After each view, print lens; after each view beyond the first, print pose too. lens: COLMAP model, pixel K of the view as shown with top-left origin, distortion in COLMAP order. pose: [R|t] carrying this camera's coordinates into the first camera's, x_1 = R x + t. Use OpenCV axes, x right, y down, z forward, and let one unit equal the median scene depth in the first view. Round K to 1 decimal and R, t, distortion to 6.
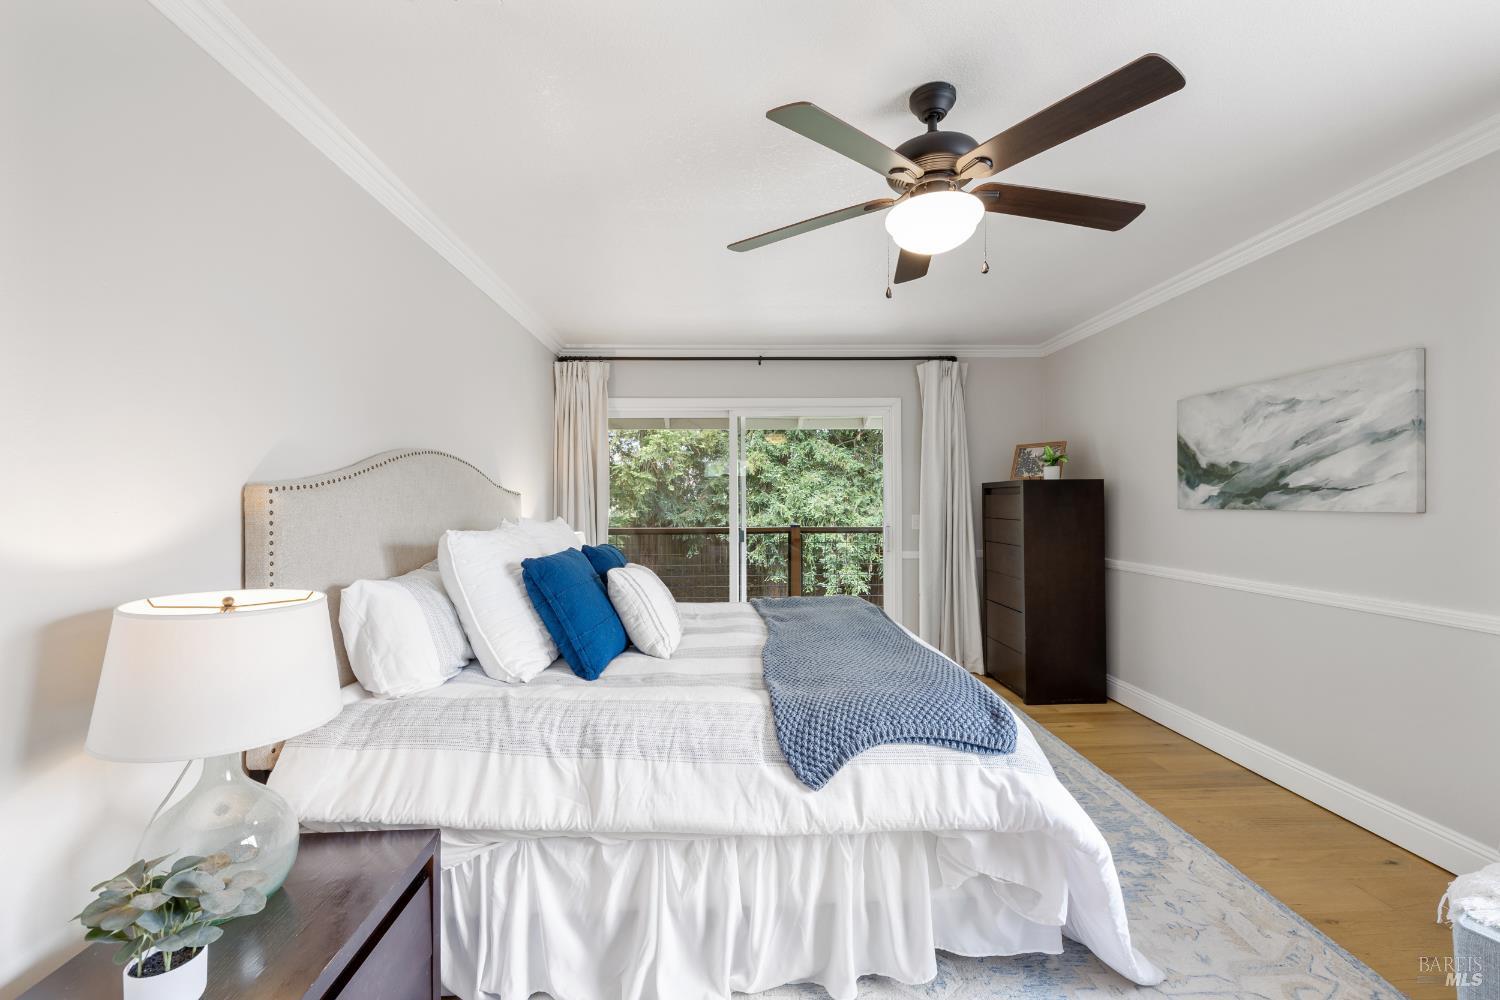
lens RADIAL K [[630.7, 0, 742.1], [0, 630.7, 501.9], [0, 0, 1]] dist [0.000748, -0.000303]
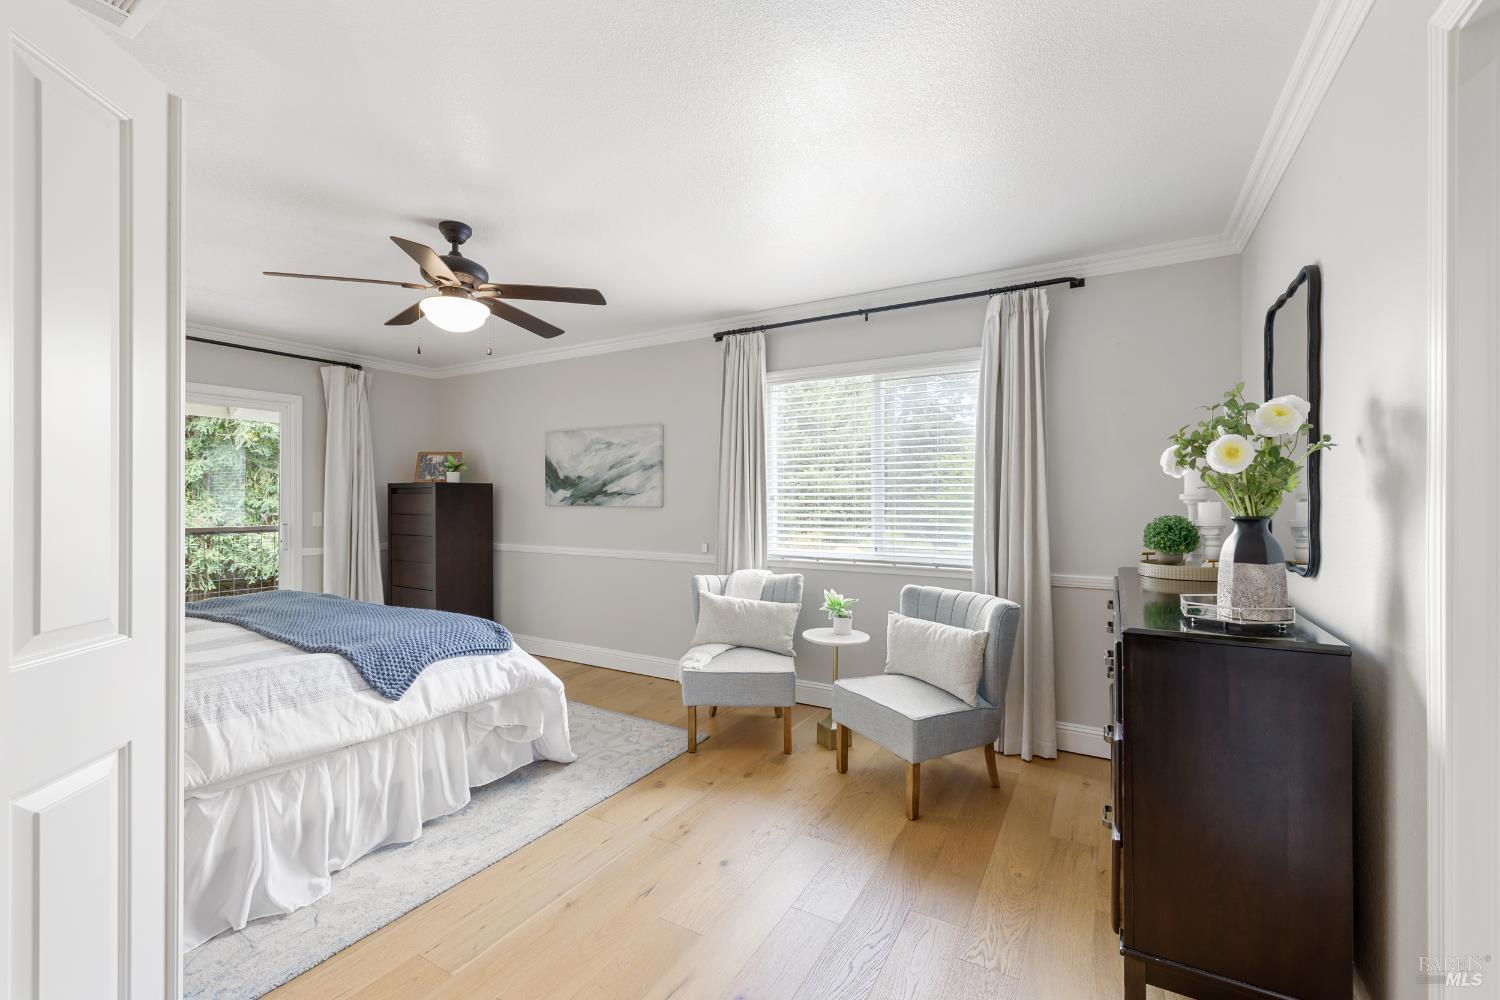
lens RADIAL K [[630.7, 0, 756.6], [0, 630.7, 498.2], [0, 0, 1]] dist [0.000748, -0.000303]
pose [[0.525260, 0.008383, 0.850901, -0.579686], [-0.005167, 0.999964, -0.006662, 0.002360], [-0.850926, -0.000898, 0.525284, -0.382627]]
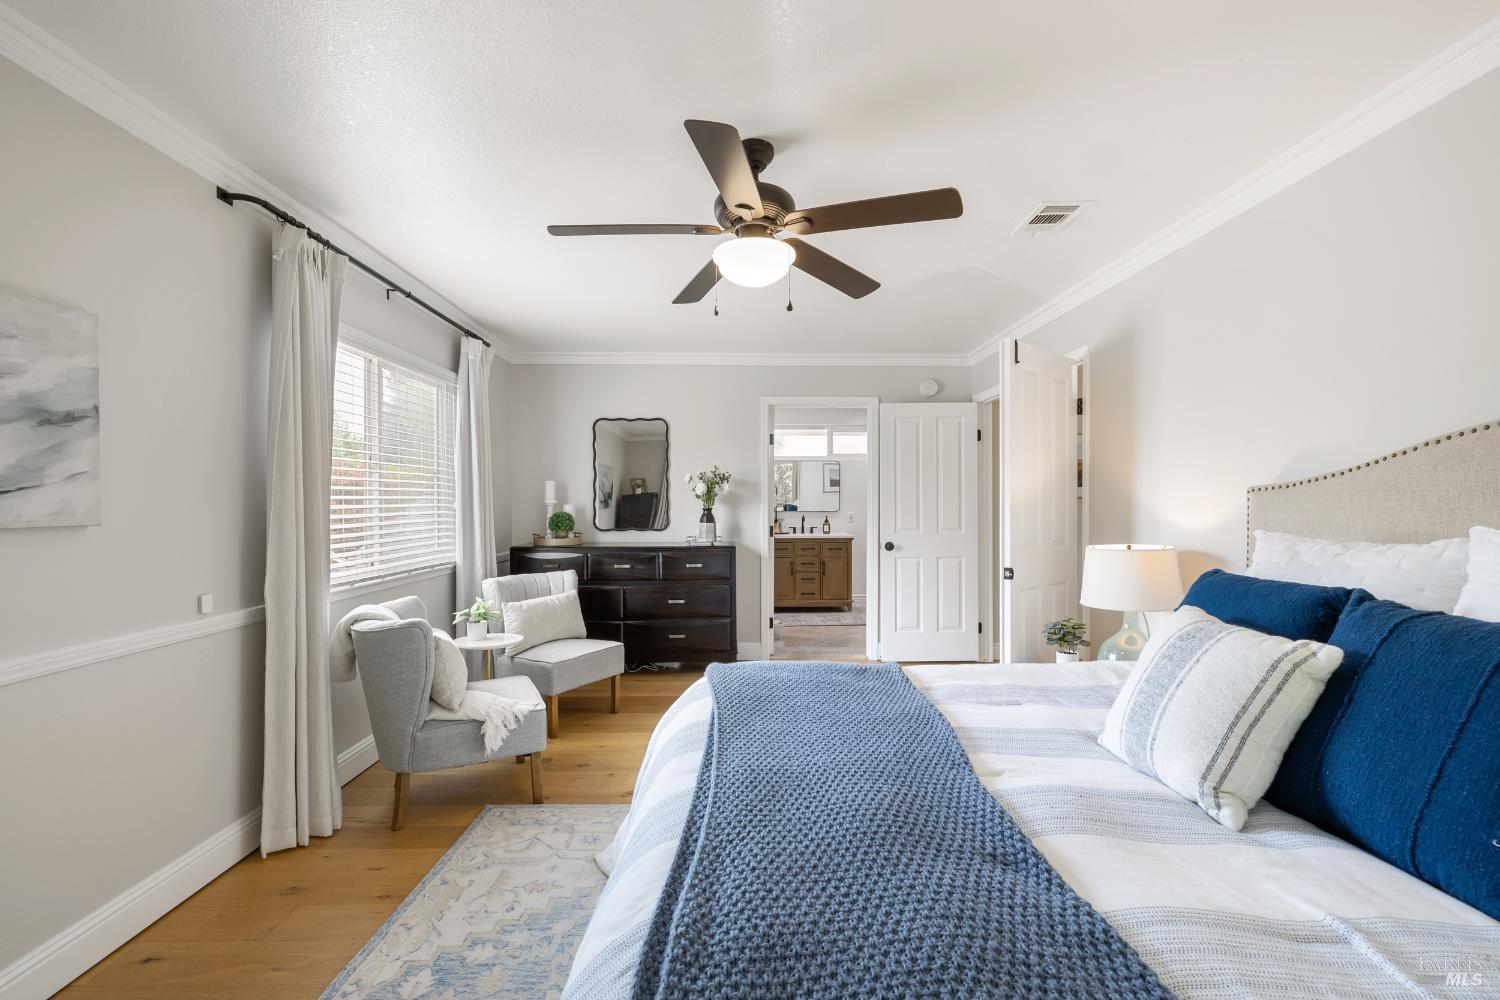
lens RADIAL K [[630.7, 0, 753.2], [0, 630.7, 502.4], [0, 0, 1]] dist [0.000748, -0.000303]
pose [[-0.999948, 0.008597, 0.005568, 0.302896], [0.008620, 0.999955, 0.004052, -0.008317], [-0.005533, 0.004099, -0.999976, 2.140460]]
